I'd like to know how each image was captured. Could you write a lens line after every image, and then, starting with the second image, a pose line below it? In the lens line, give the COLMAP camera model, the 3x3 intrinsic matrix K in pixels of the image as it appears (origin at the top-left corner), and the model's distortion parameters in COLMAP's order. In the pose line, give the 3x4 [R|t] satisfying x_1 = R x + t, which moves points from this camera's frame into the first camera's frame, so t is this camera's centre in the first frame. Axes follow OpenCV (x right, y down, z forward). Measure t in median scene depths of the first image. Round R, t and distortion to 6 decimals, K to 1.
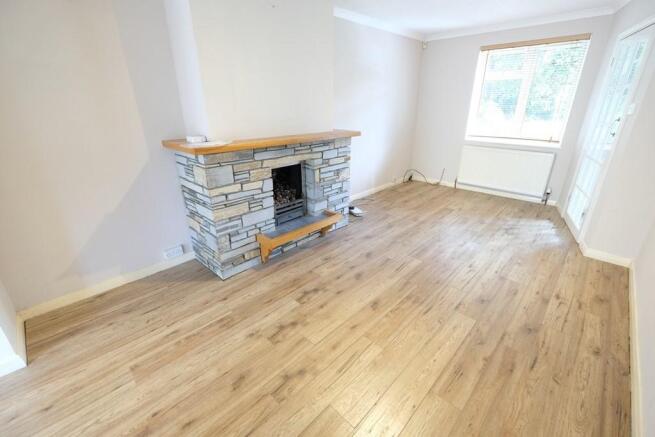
lens RADIAL K [[285.7, 0, 327.9], [0, 285.7, 218.7], [0, 0, 1]] dist [-0.003849, -0.000454]
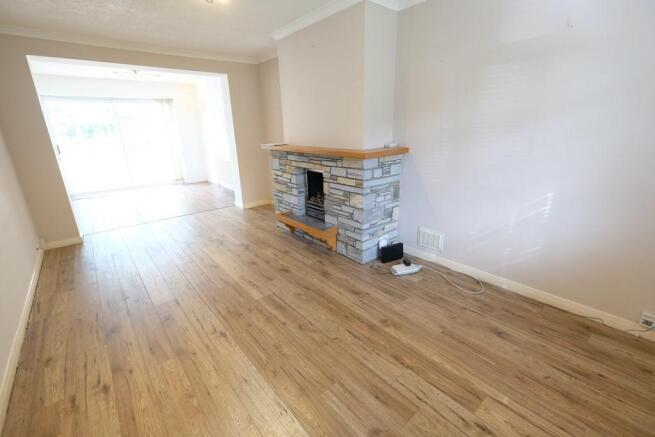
lens RADIAL K [[285.7, 0, 327.3], [0, 285.7, 217.9], [0, 0, 1]] dist [-0.003849, -0.000454]
pose [[-0.097812, 0.311208, -0.945295, 0.985315], [-0.351516, 0.877823, 0.325367, -0.397838], [0.931058, 0.364111, 0.023533, 1.026105]]
